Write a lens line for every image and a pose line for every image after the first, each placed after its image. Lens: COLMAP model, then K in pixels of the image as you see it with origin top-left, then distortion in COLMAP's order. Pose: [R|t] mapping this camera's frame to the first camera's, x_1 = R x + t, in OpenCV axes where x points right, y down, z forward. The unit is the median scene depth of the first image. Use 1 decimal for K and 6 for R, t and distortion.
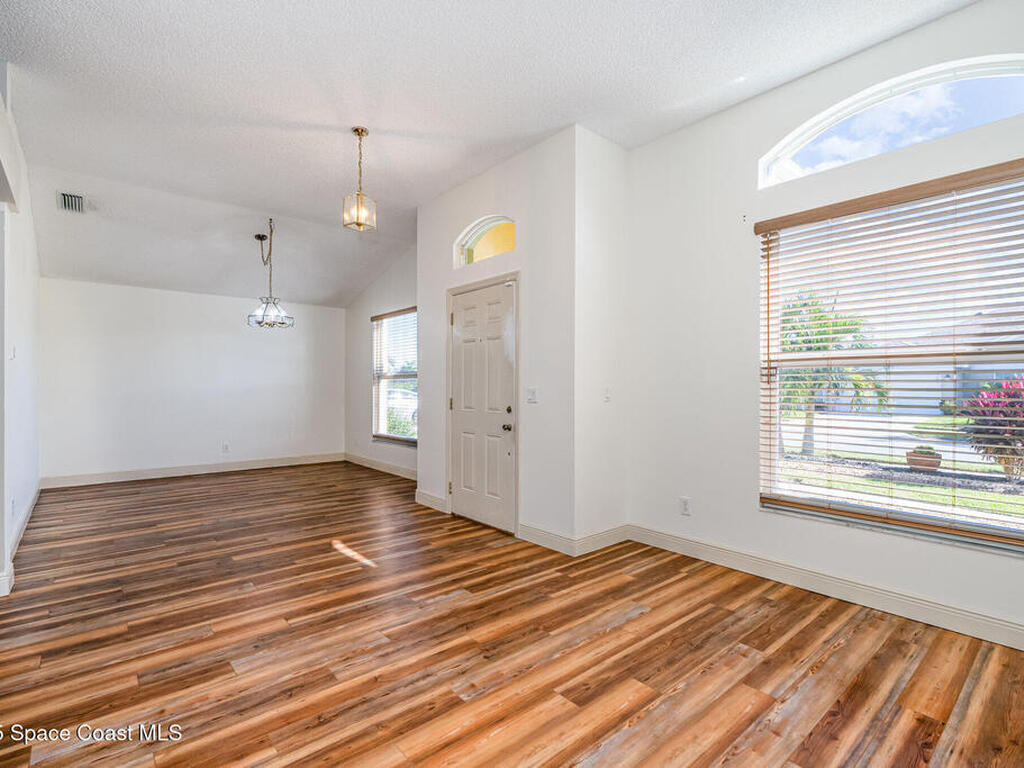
lens RADIAL K [[505.2, 0, 516.1], [0, 505.2, 386.2], [0, 0, 1]] dist [-0.001797, -0.000317]
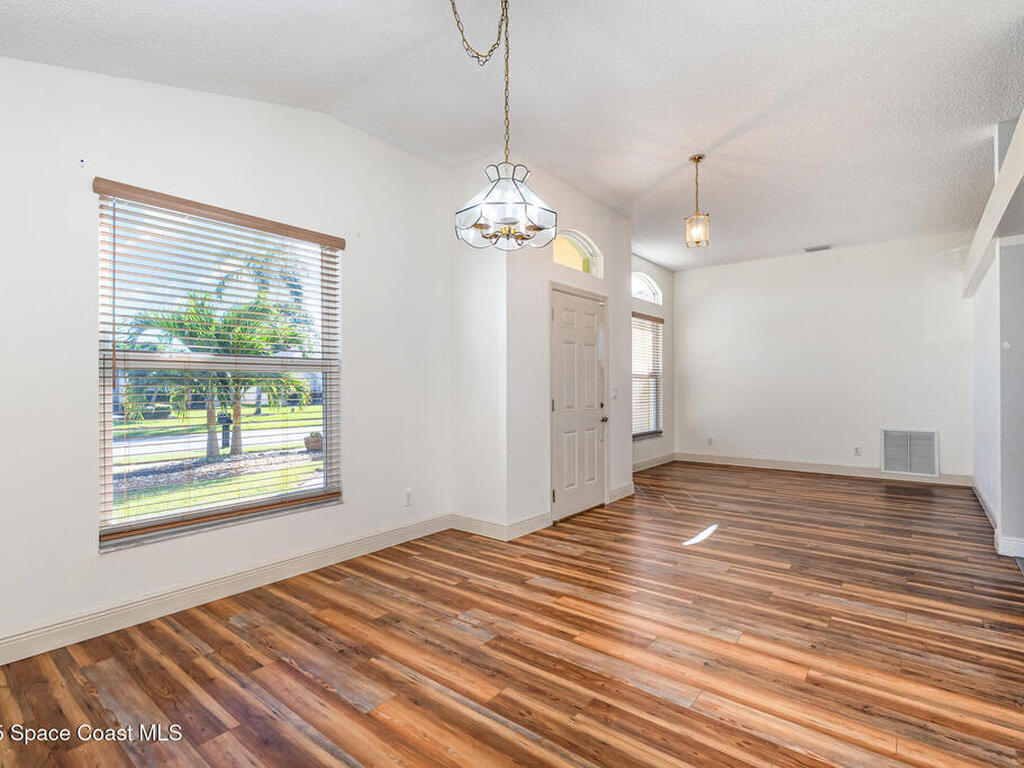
lens RADIAL K [[505.2, 0, 516.1], [0, 505.2, 386.2], [0, 0, 1]] dist [-0.001797, -0.000317]
pose [[-0.189068, -0.007357, 0.981936, -1.377080], [0.004802, 0.999953, 0.008417, -0.011939], [-0.981952, 0.006307, -0.189024, 1.660351]]
